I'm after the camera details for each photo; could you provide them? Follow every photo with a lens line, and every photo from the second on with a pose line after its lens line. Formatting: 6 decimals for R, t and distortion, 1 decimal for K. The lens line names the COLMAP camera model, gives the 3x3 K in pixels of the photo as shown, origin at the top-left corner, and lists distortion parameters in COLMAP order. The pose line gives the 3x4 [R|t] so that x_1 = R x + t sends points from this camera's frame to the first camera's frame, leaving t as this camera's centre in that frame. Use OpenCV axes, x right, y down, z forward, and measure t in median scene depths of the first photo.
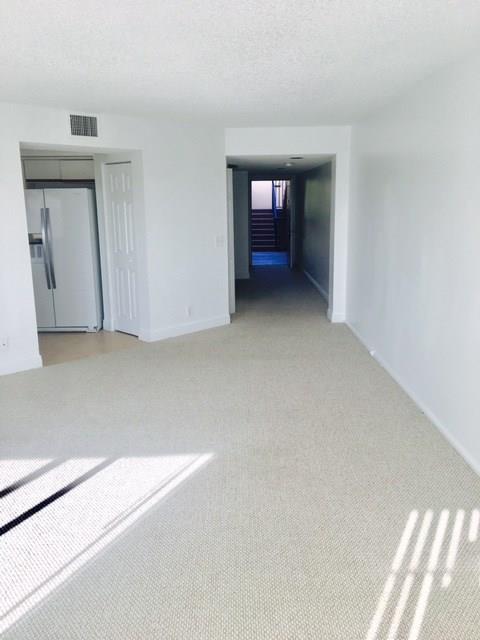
lens RADIAL K [[550.7, 0, 240.0], [0, 550.7, 320.0], [0, 0, 1]] dist [0.099012, -0.130105]
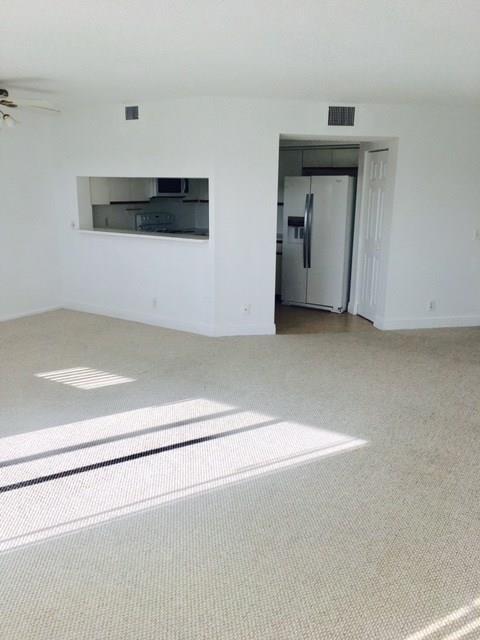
lens RADIAL K [[550.7, 0, 240.0], [0, 550.7, 320.0], [0, 0, 1]] dist [0.099012, -0.130105]
pose [[0.835447, 0.153869, -0.527591, 0.150326], [-0.143133, 0.987795, 0.061432, -0.002946], [0.530605, 0.024193, 0.847274, 0.010503]]
